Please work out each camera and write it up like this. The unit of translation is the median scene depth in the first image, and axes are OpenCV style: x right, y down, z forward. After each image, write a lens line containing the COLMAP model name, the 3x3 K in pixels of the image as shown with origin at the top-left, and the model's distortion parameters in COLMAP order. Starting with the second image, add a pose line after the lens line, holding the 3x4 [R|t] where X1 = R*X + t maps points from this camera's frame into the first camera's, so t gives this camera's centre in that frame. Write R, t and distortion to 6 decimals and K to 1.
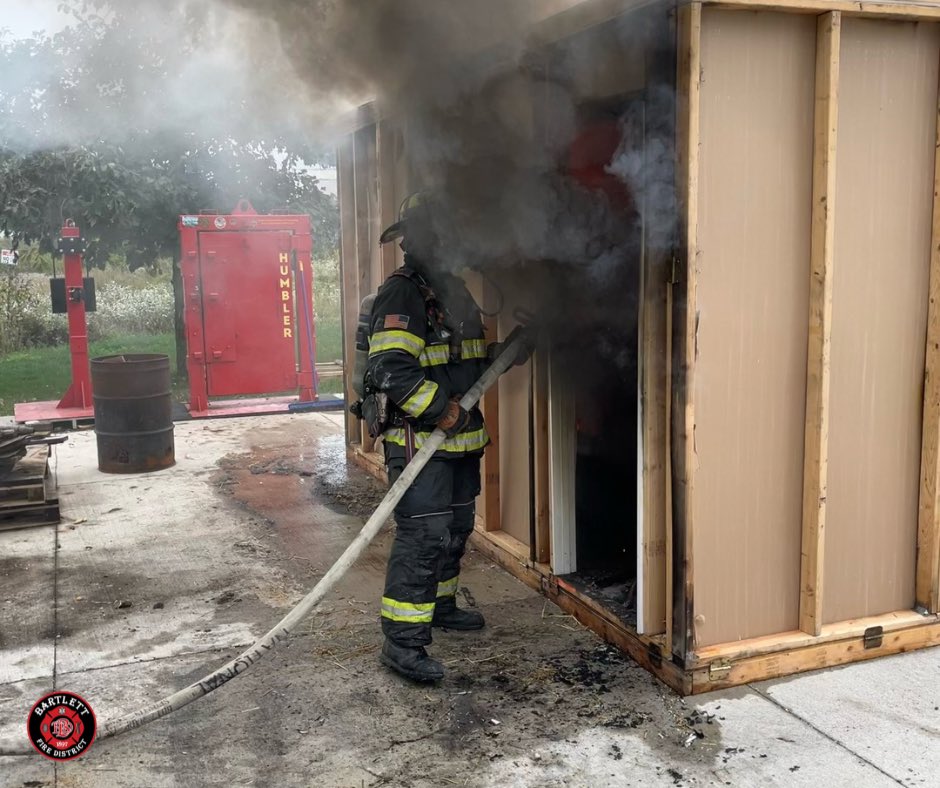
lens RADIAL K [[935.9, 0, 470.0], [0, 935.9, 394.0], [0, 0, 1]] dist [0.082940, 0.004093]
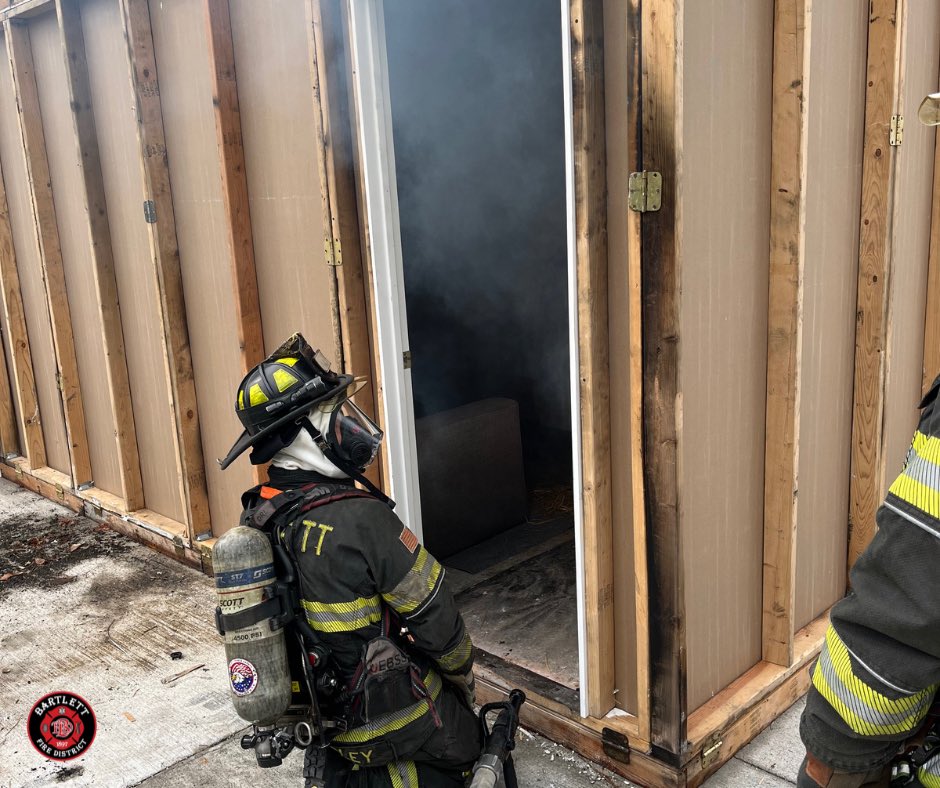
lens RADIAL K [[935.9, 0, 470.0], [0, 935.9, 394.0], [0, 0, 1]] dist [0.082940, 0.004093]
pose [[0.915894, -0.113793, 0.384953, -0.149457], [0.087848, 0.992553, 0.084391, -0.054193], [-0.391689, -0.043476, 0.919070, 0.414248]]
